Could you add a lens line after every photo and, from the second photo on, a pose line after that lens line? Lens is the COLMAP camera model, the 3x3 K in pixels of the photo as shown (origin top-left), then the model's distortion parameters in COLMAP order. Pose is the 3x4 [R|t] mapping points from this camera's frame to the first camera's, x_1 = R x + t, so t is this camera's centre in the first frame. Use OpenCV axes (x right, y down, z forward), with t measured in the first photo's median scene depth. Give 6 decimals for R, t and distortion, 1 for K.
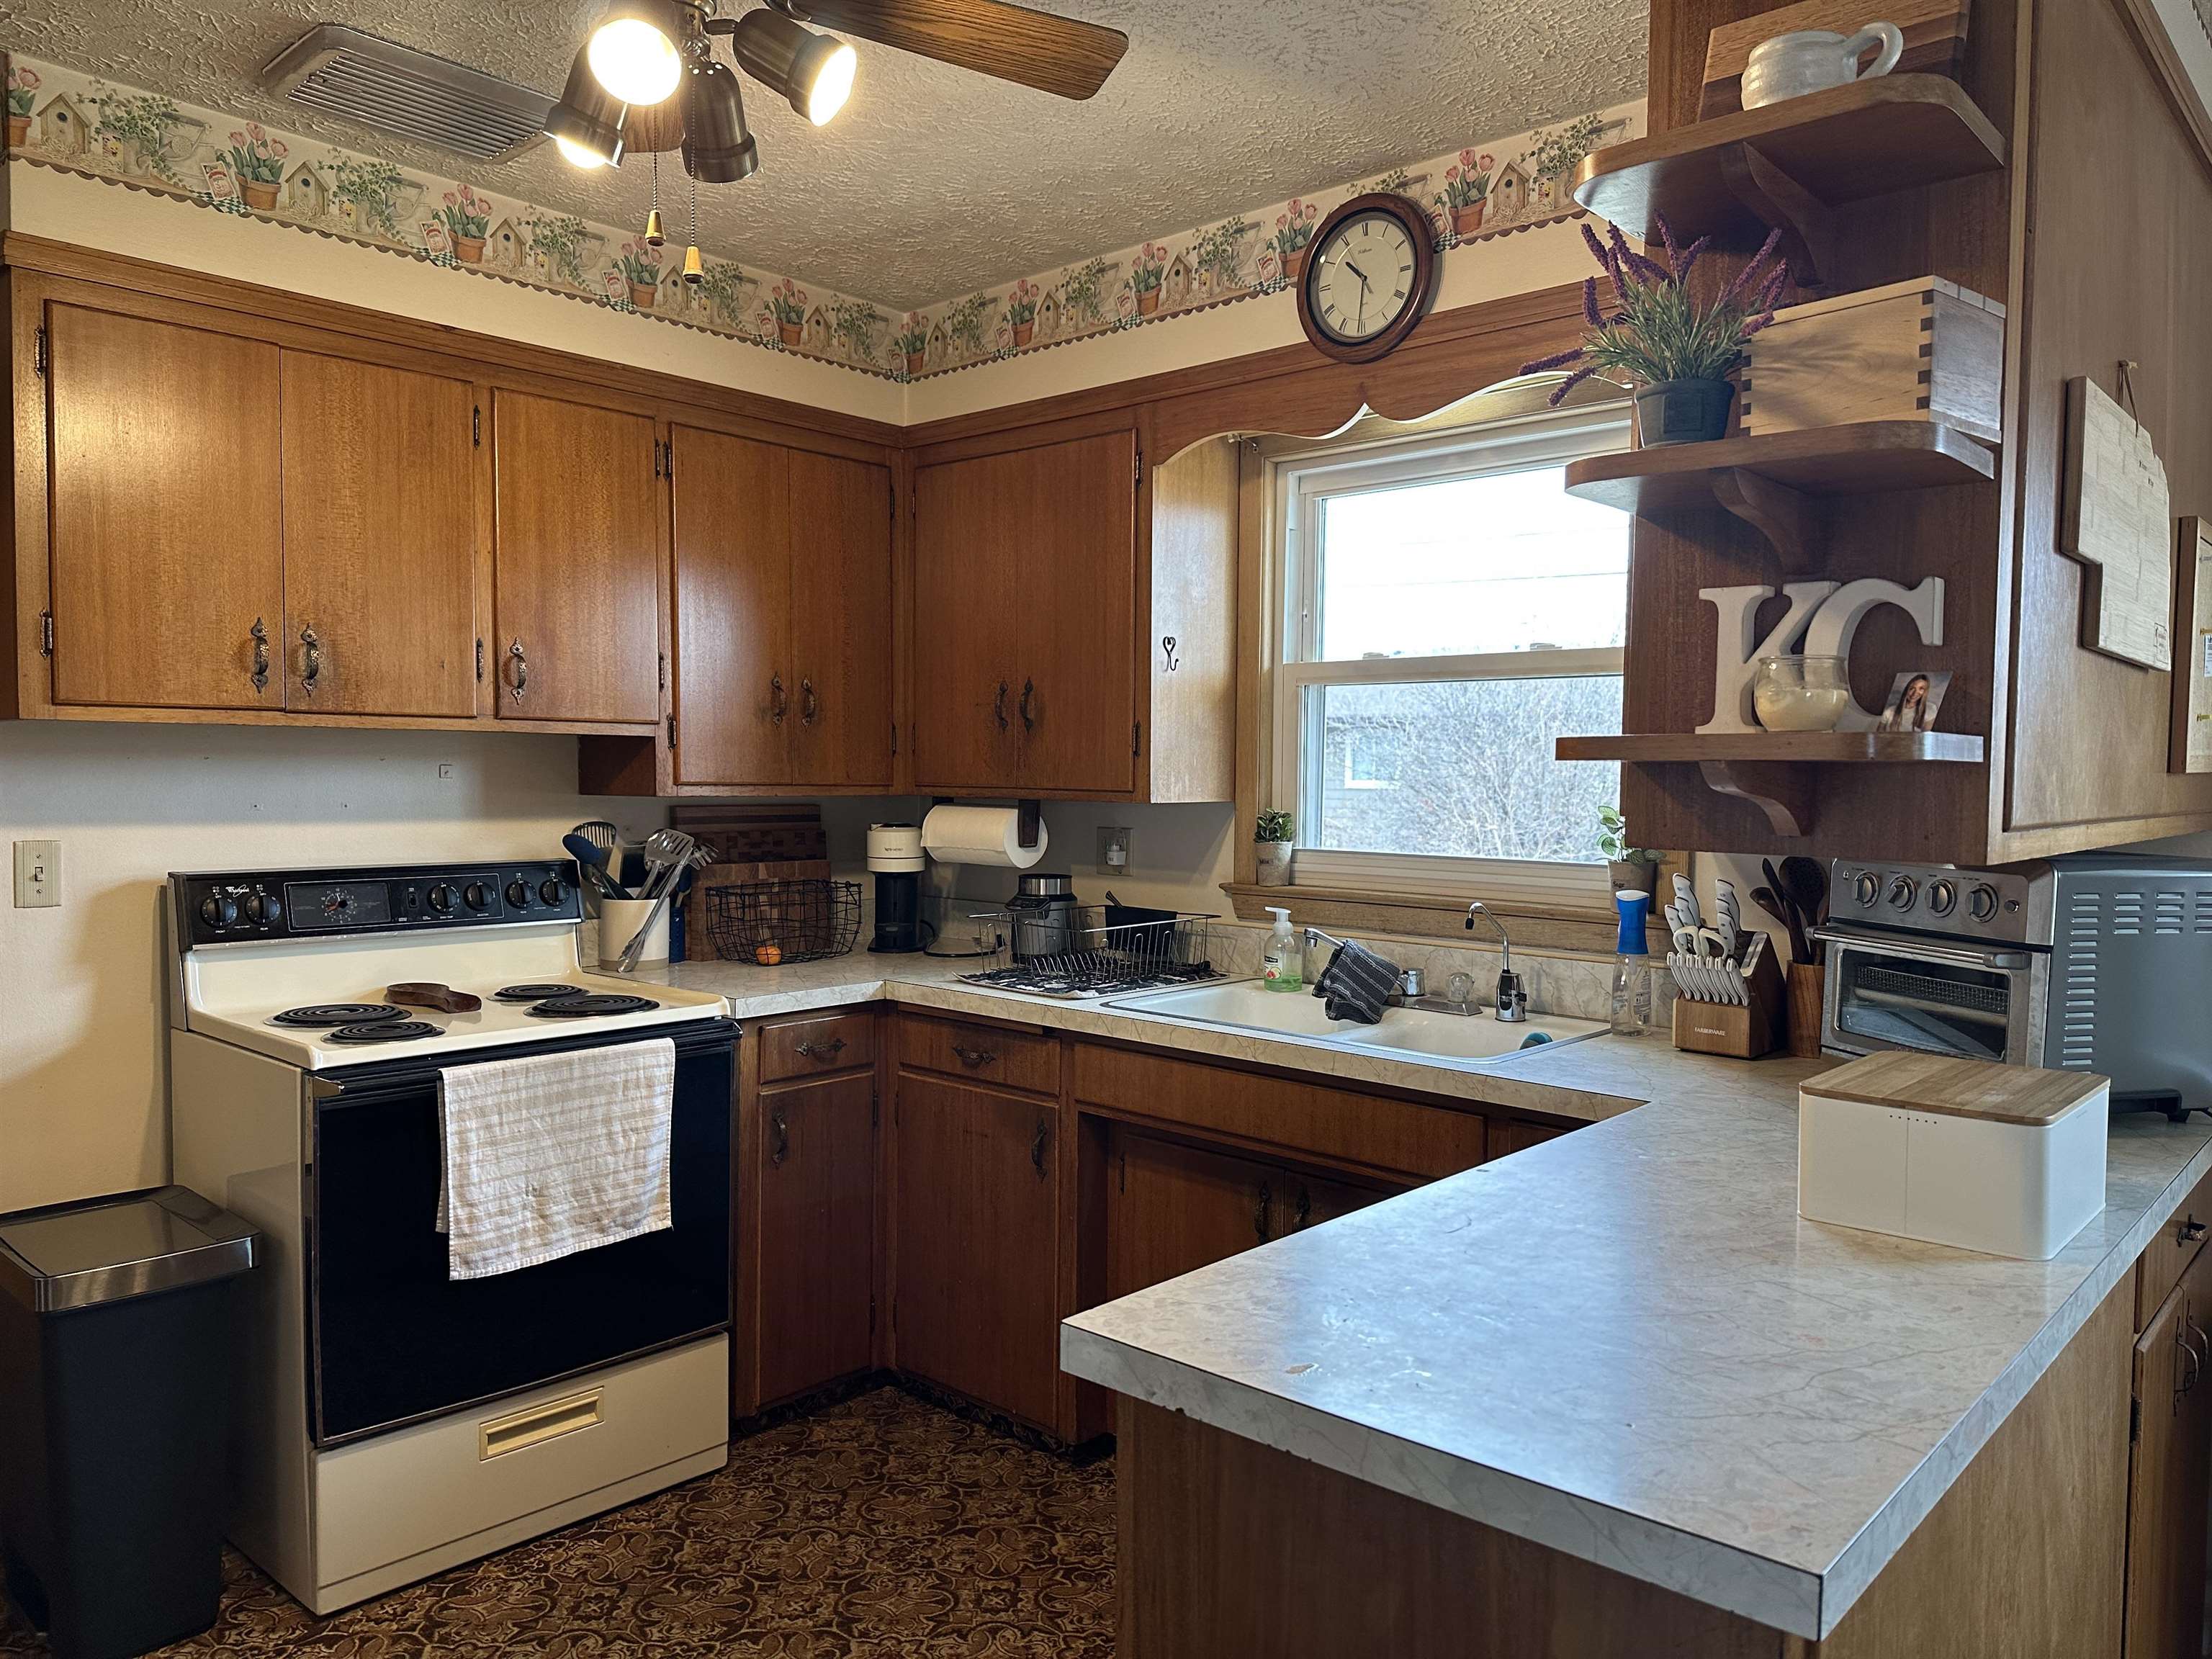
lens RADIAL K [[1546.3, 0, 1149.9], [0, 1546.3, 855.7], [0, 0, 1]] dist [0.059811, -0.035468]
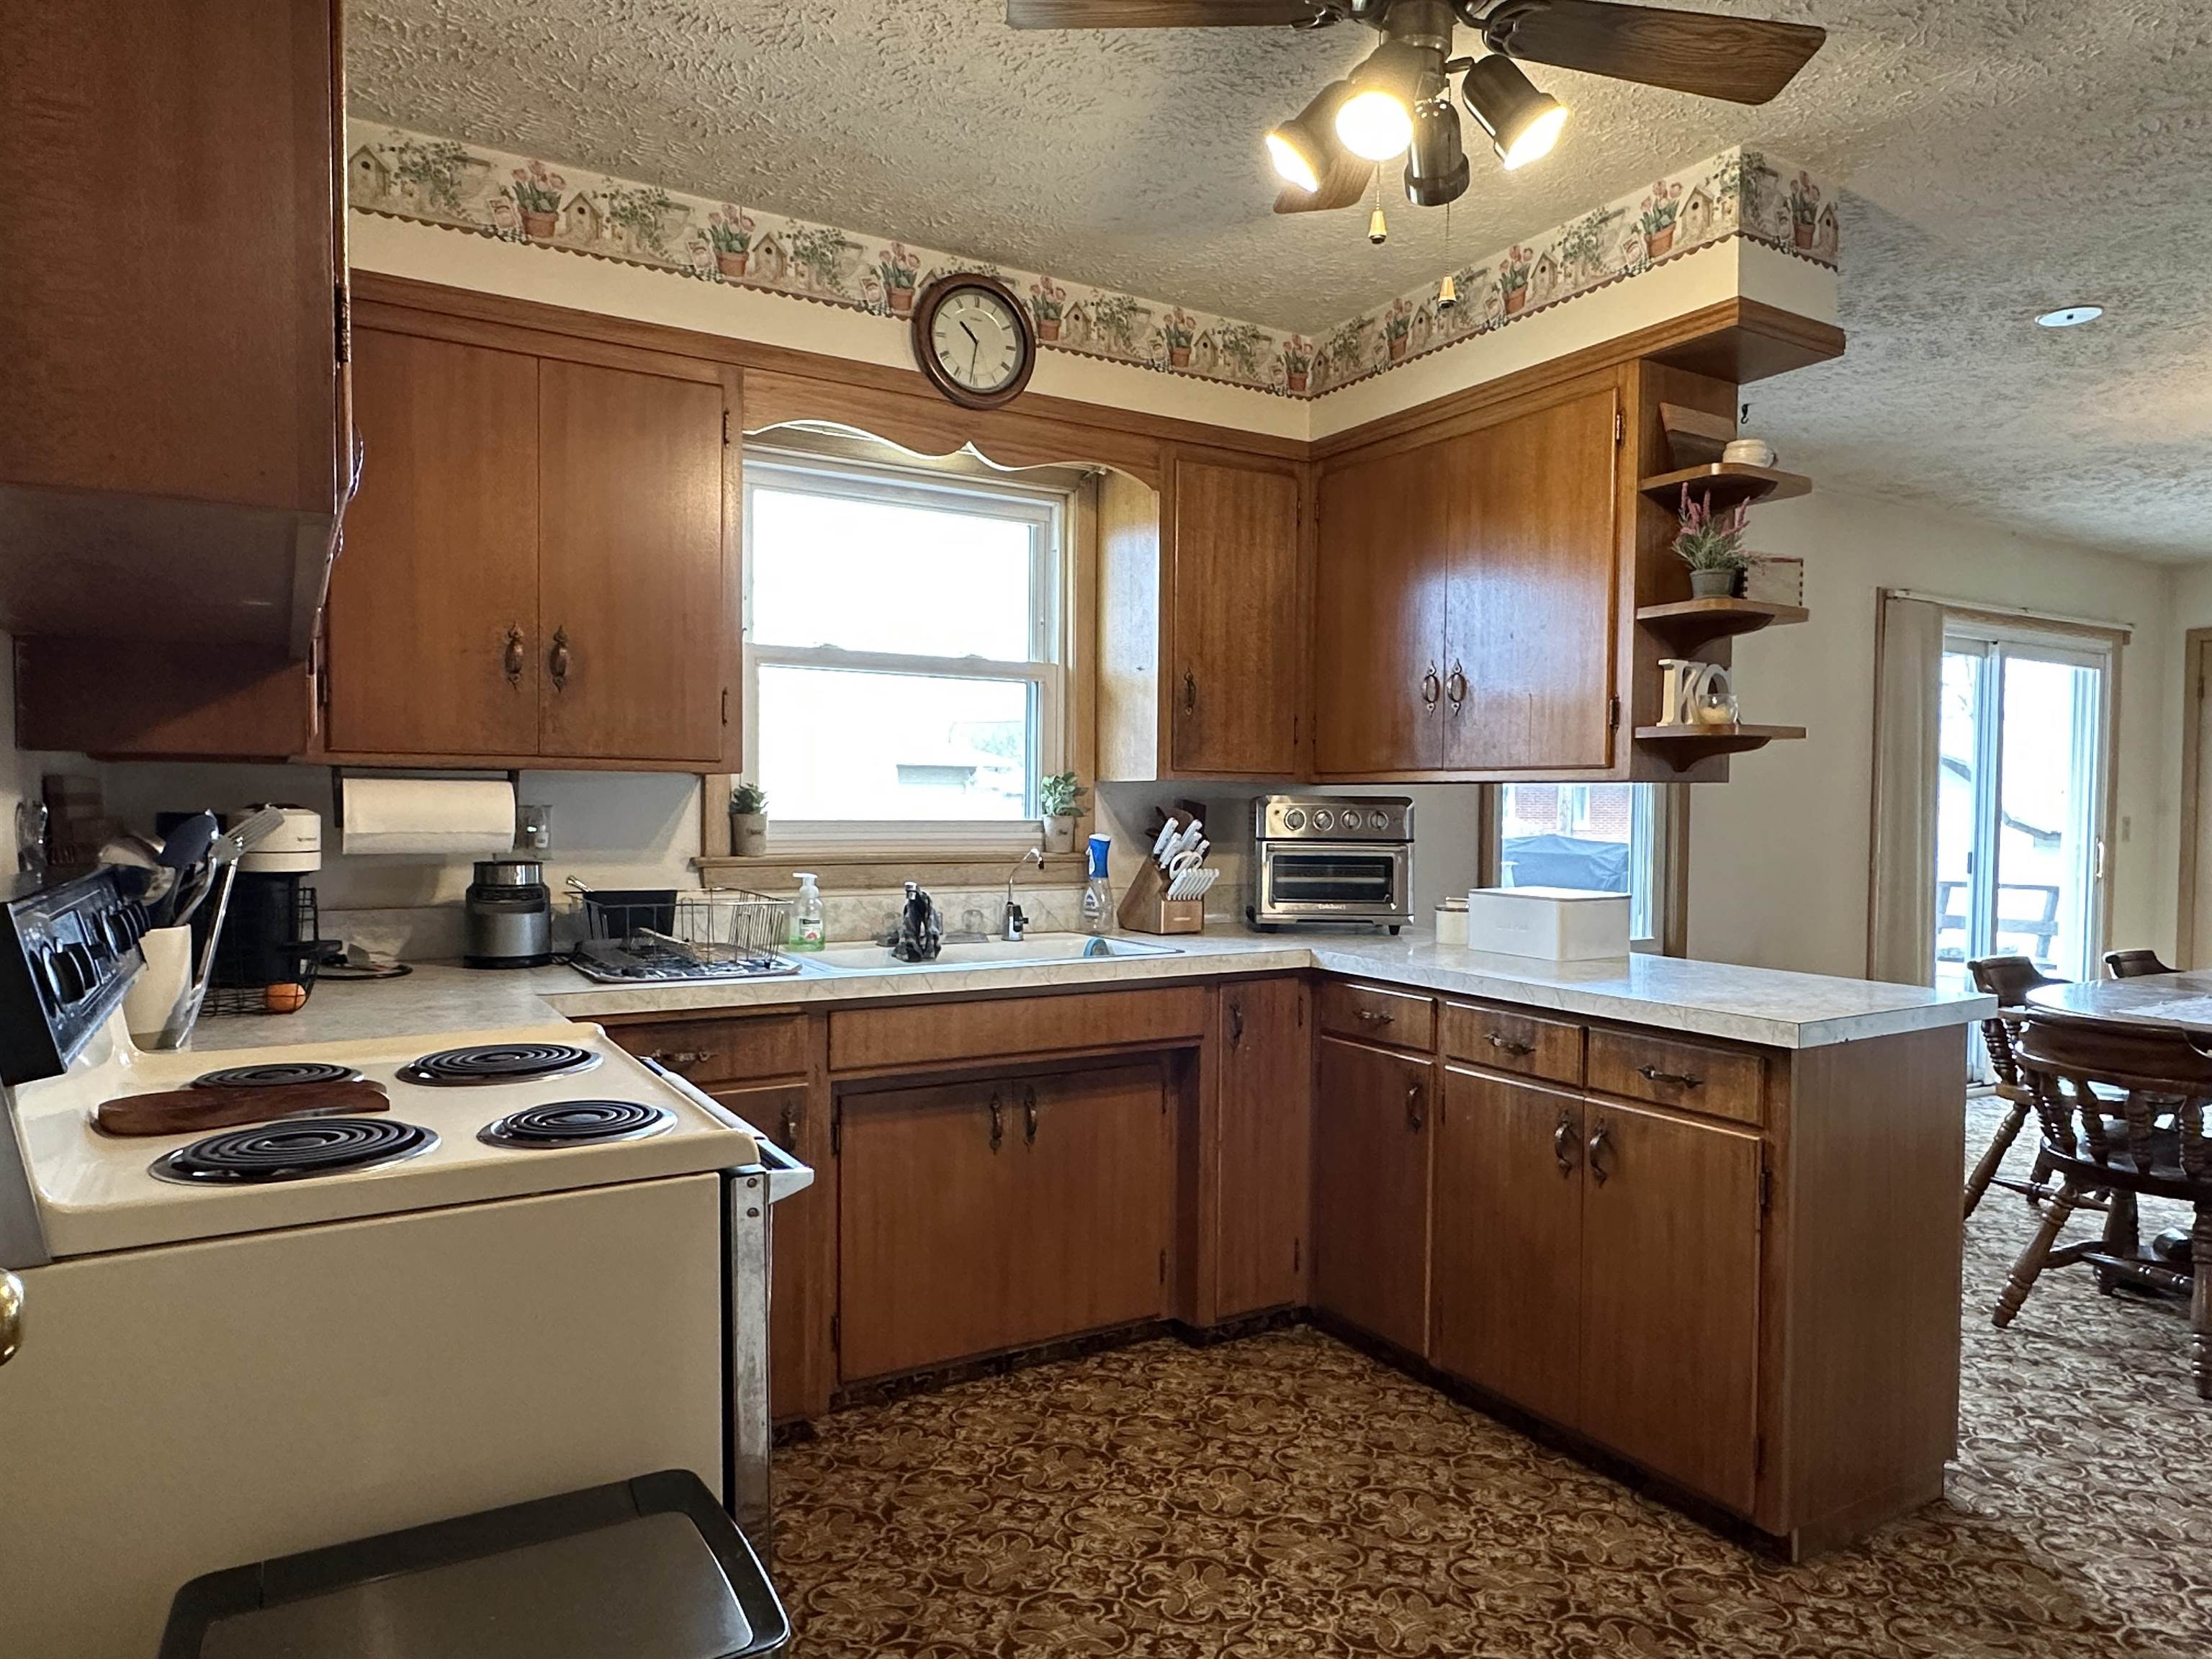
lens RADIAL K [[1380.1, 0, 1126.1], [0, 1380.1, 852.3], [0, 0, 1]] dist [0.001754, -0.006254]
pose [[0.303216, -0.041930, 0.951999, -0.863228], [0.048205, 0.998427, 0.028622, 0.002770], [-0.951702, 0.037212, 0.304760, 0.570859]]
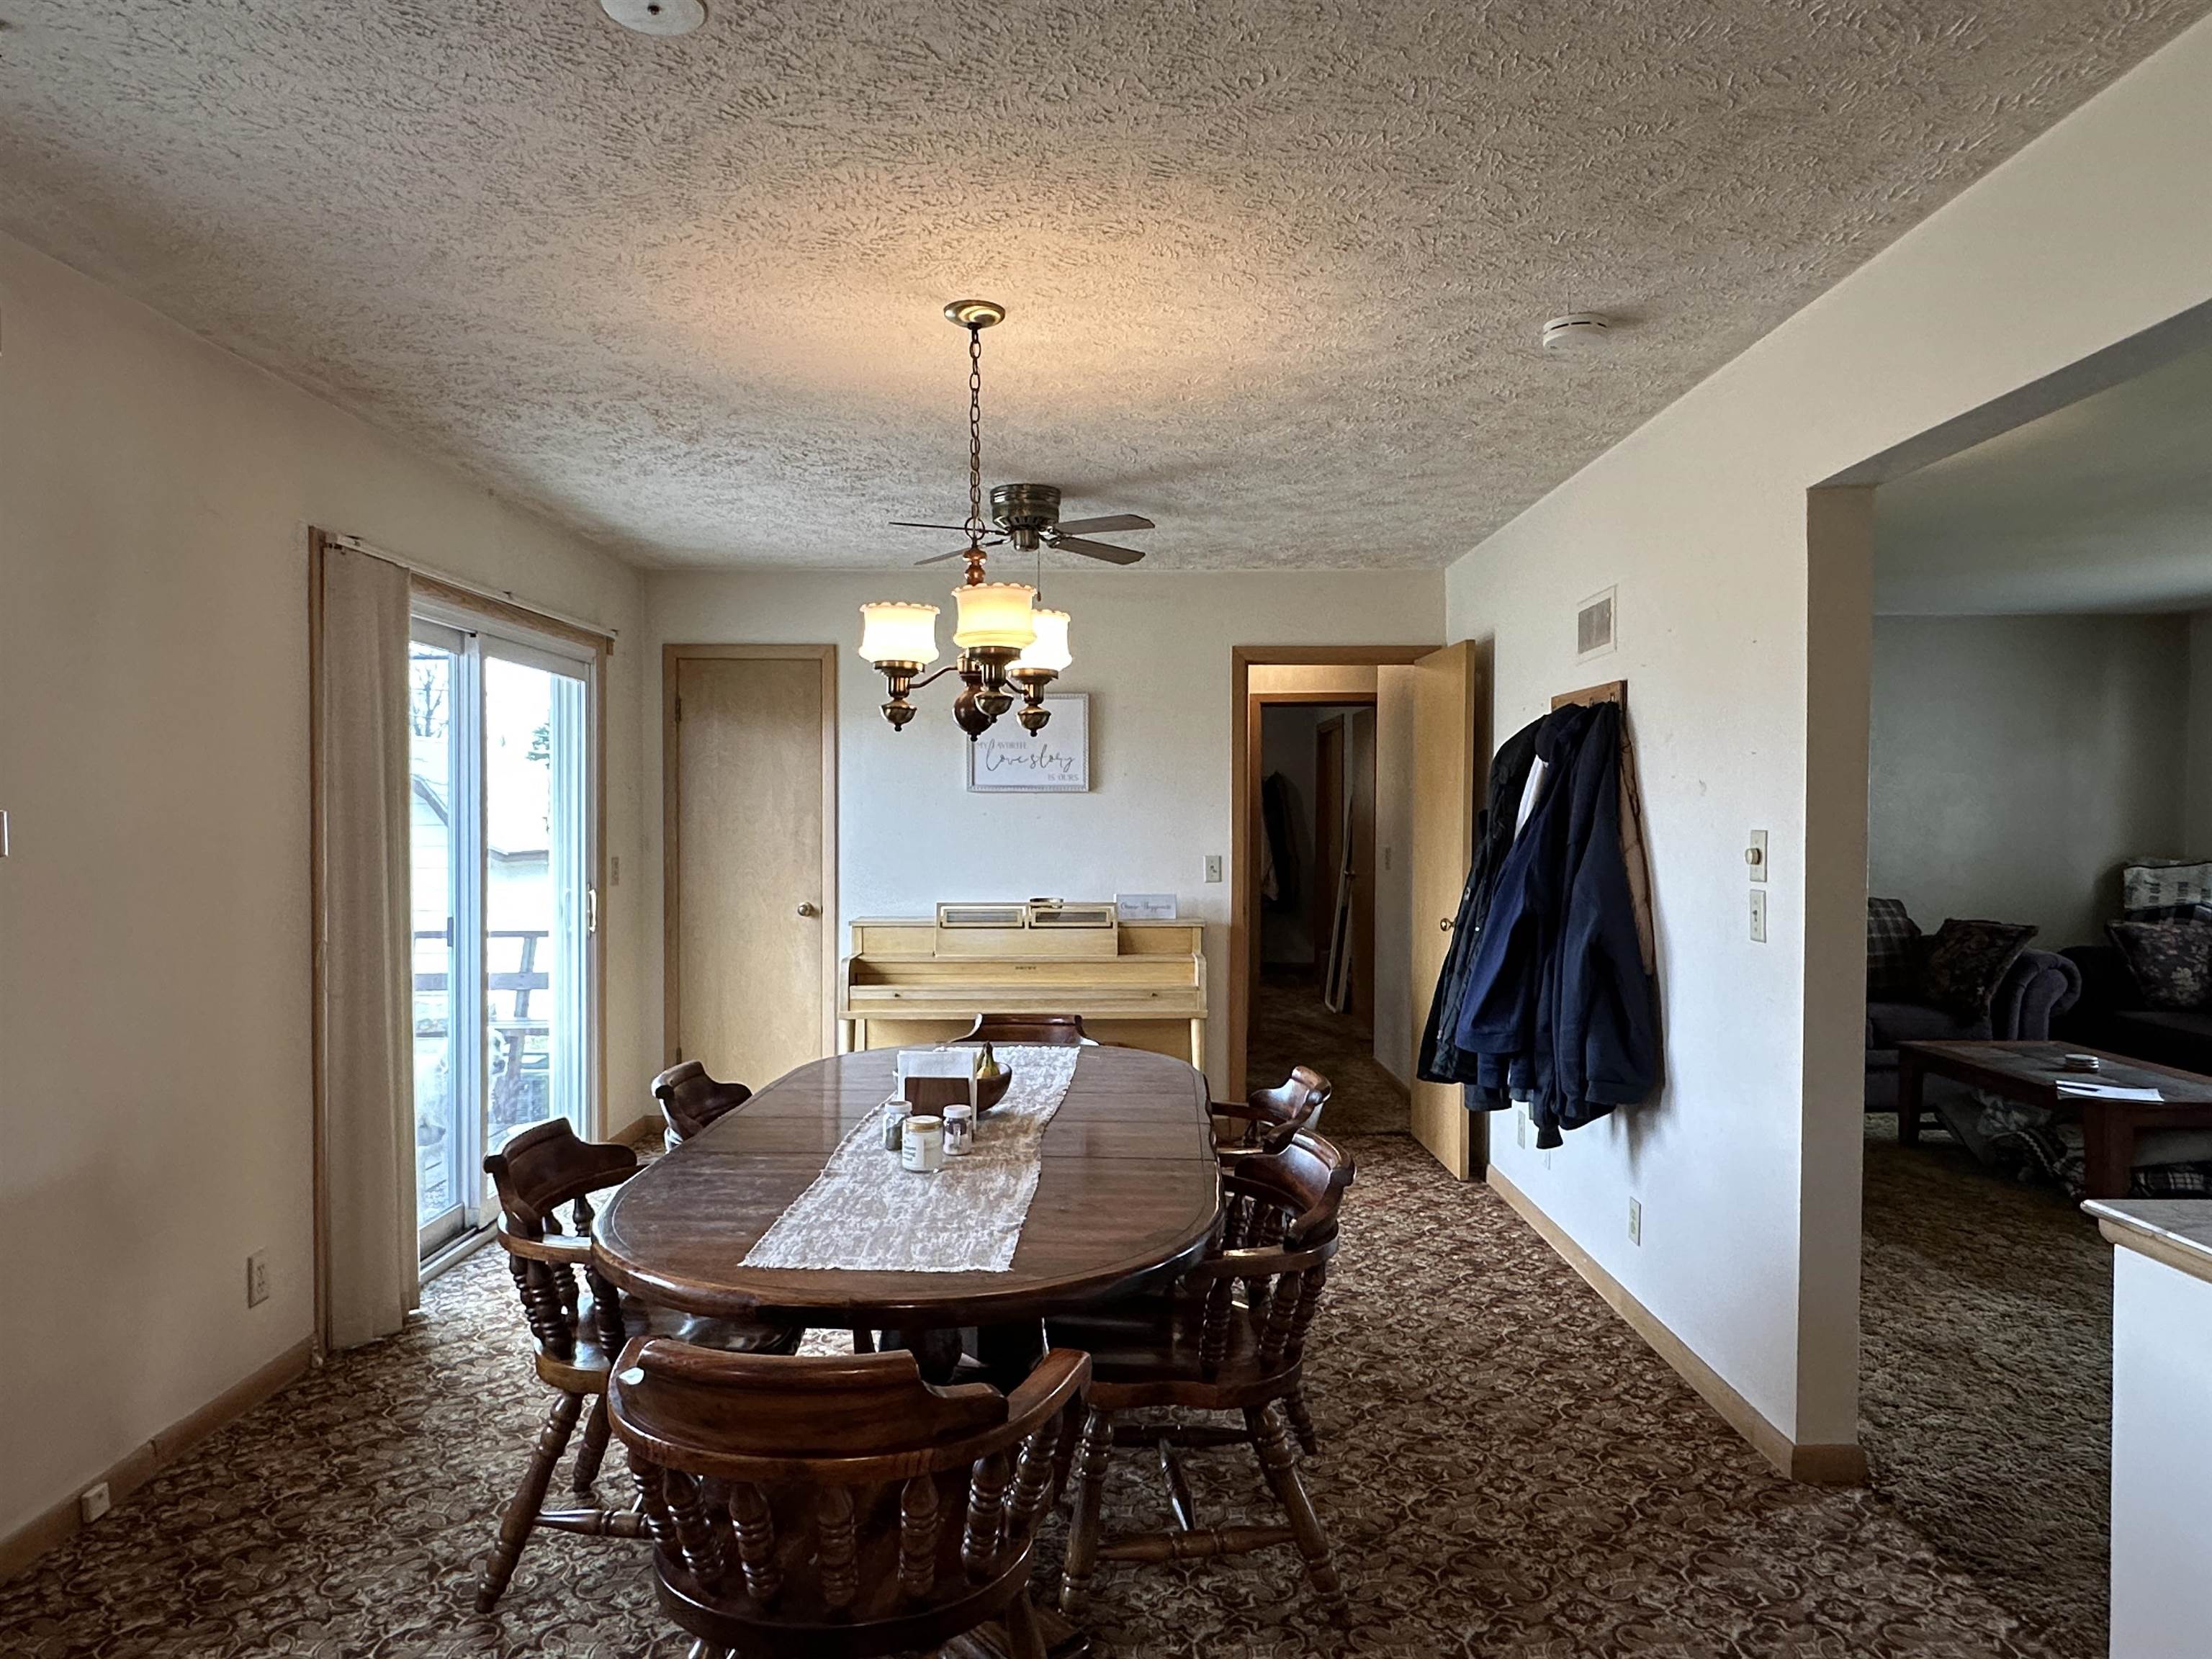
lens RADIAL K [[1380.1, 0, 1111.5], [0, 1380.1, 839.5], [0, 0, 1]] dist [0.001754, -0.006254]
pose [[-0.645313, -0.026763, 0.763450, -0.091868], [0.035400, 0.997265, 0.064881, -0.035587], [-0.763098, 0.068895, -0.642600, 0.407450]]
